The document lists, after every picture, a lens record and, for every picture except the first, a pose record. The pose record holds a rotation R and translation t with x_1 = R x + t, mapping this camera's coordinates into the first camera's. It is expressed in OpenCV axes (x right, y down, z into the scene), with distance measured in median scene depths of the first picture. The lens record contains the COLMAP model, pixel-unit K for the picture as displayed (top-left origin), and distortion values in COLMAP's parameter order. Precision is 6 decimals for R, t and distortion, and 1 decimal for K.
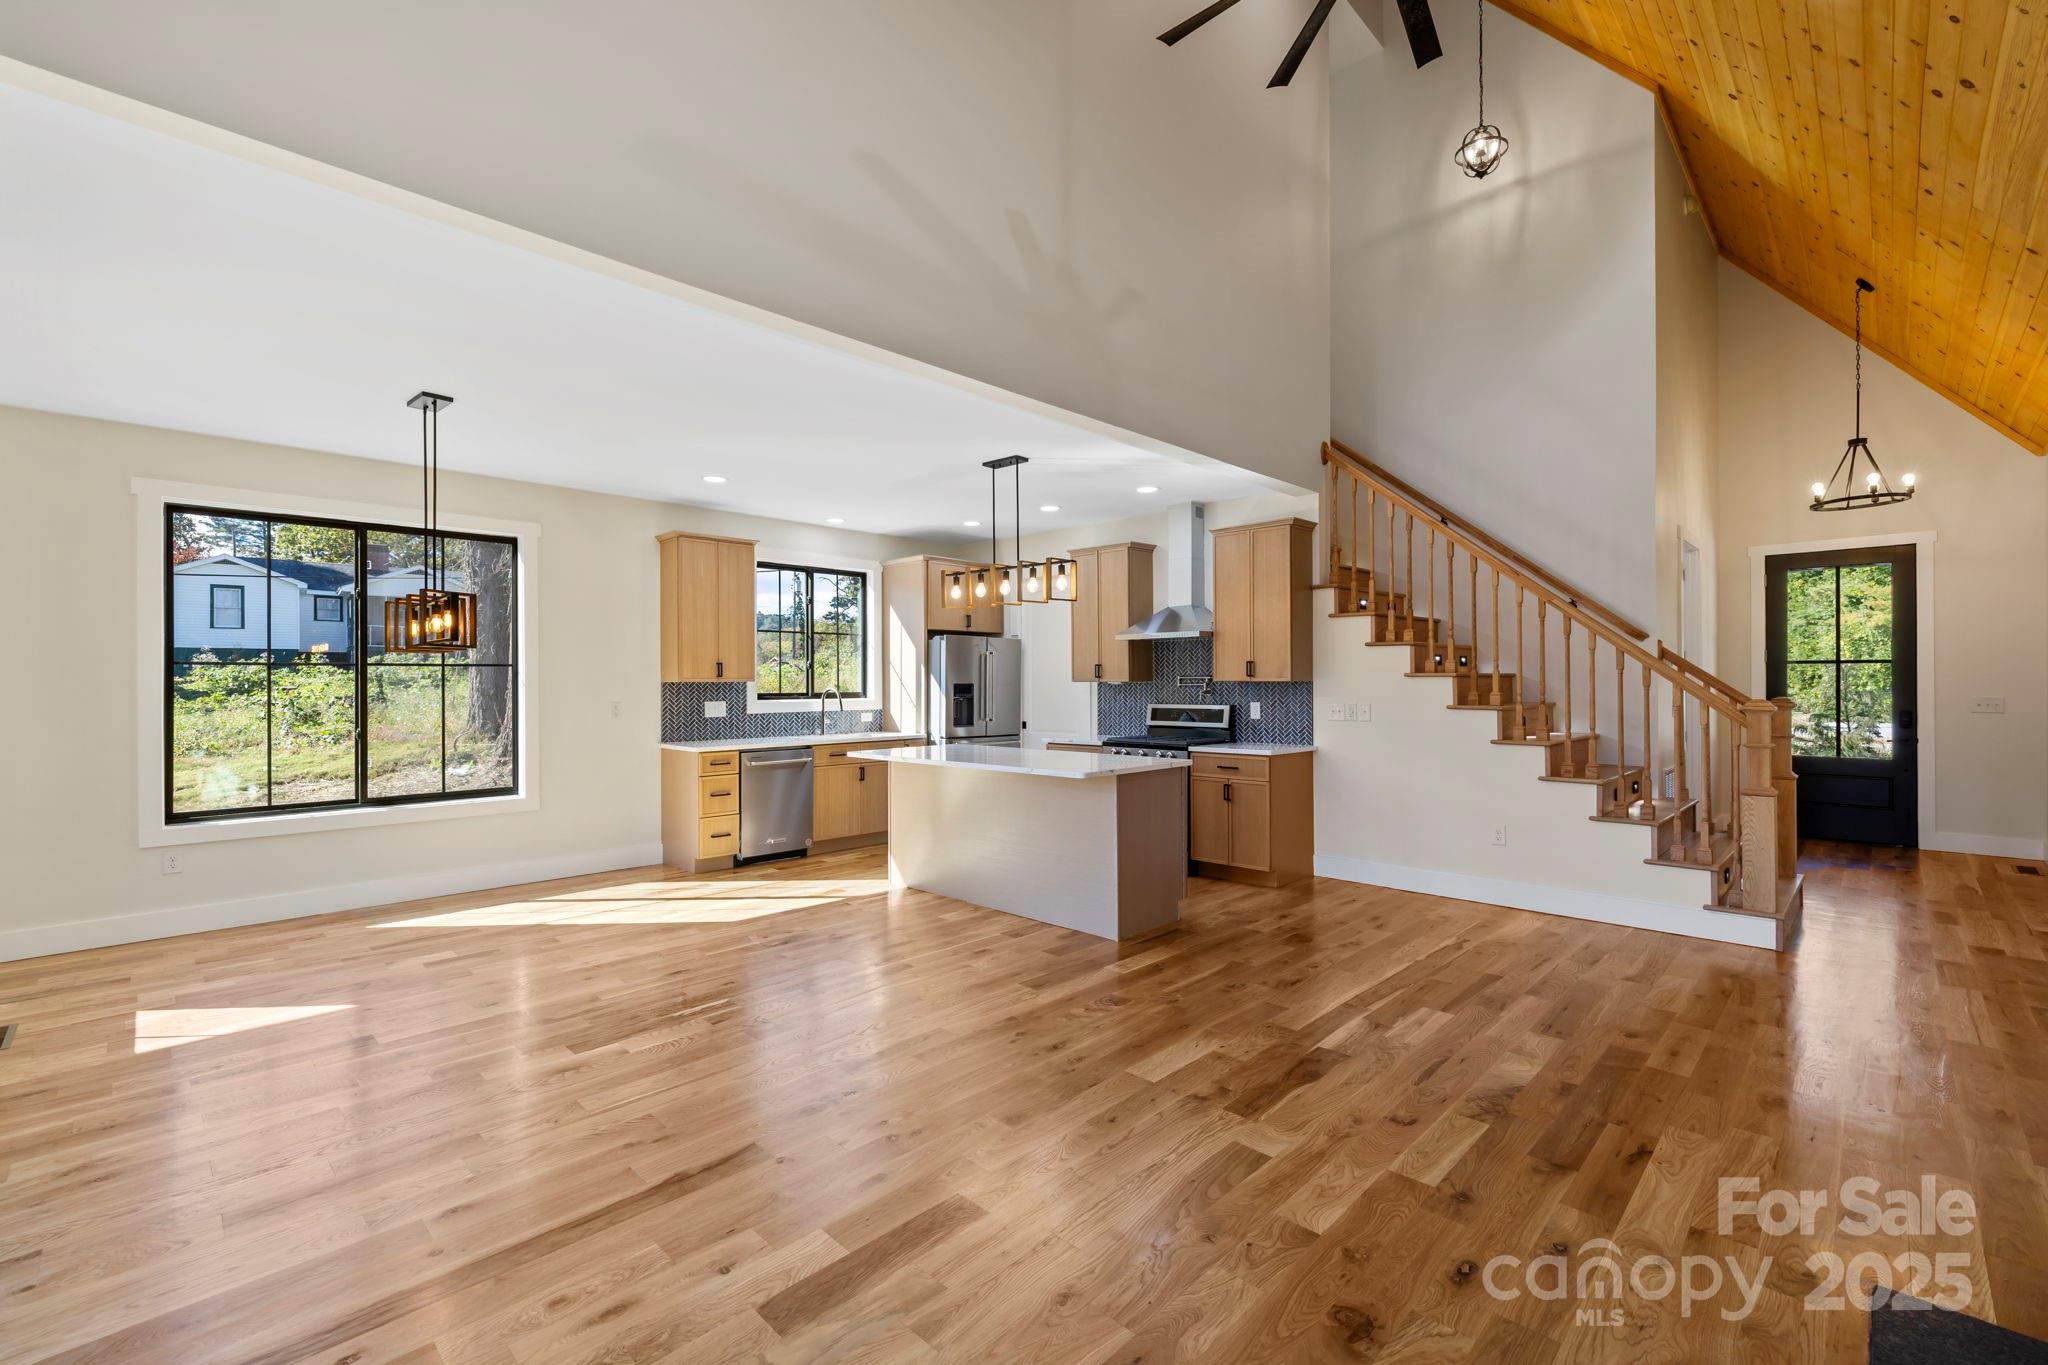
lens RADIAL K [[881.5, 0, 1019.1], [0, 881.5, 678.6], [0, 0, 1]] dist [0.001478, 0.001089]
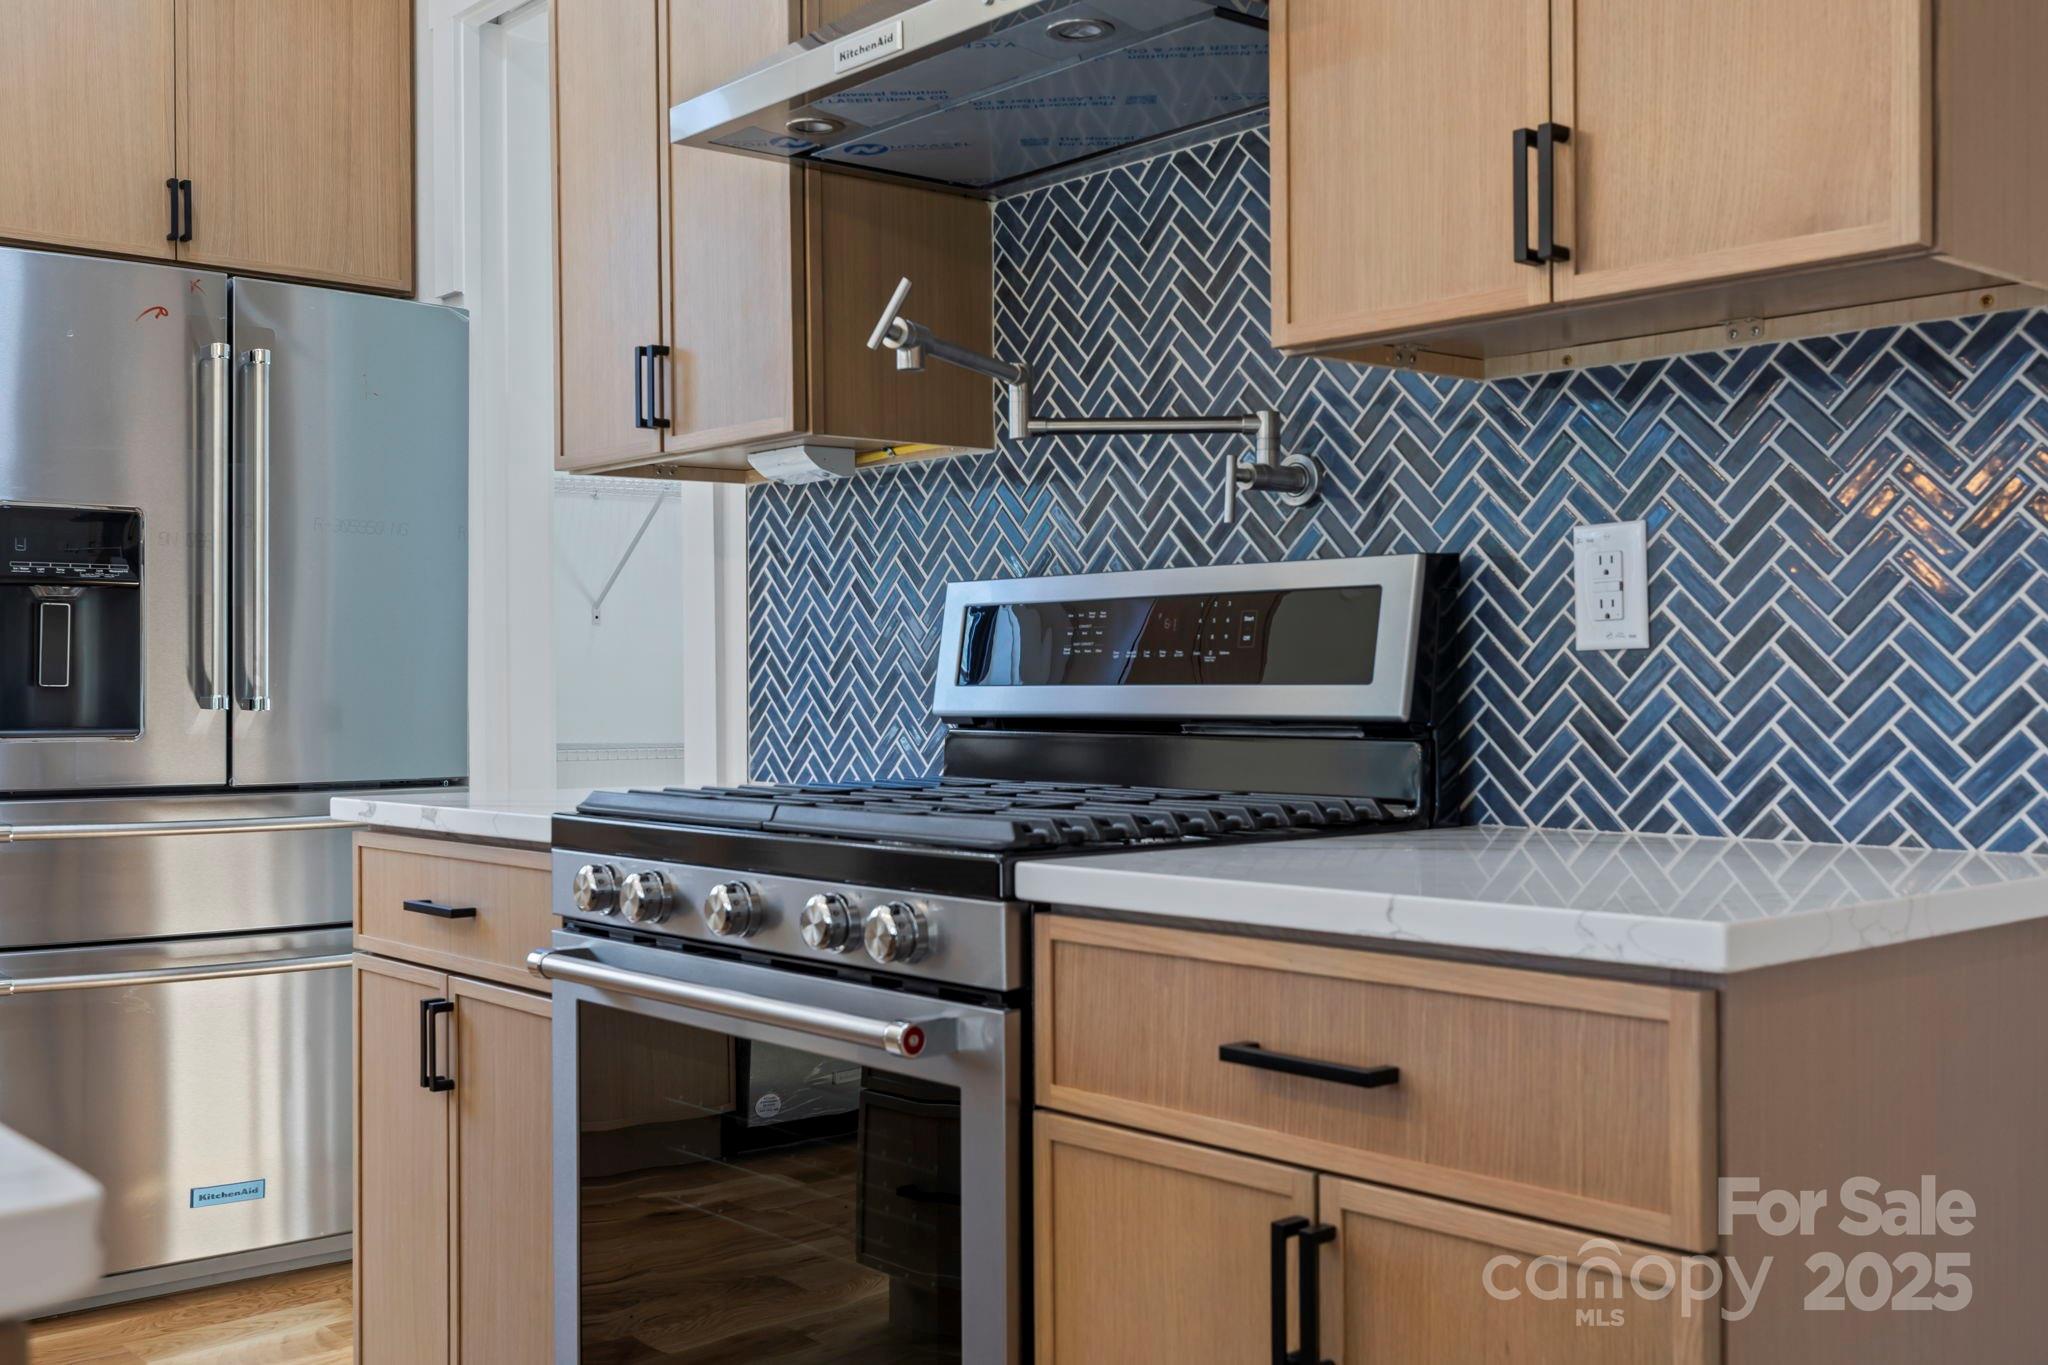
lens RADIAL K [[2023.3, 0, 1024.8], [0, 2023.3, 682.0], [0, 0, 1]] dist [0.010189, 0.000000]
pose [[0.997745, 0.001334, -0.067112, 0.199777], [-0.001020, 0.999988, 0.004712, 0.048719], [0.067117, -0.004633, 0.997734, 0.688834]]
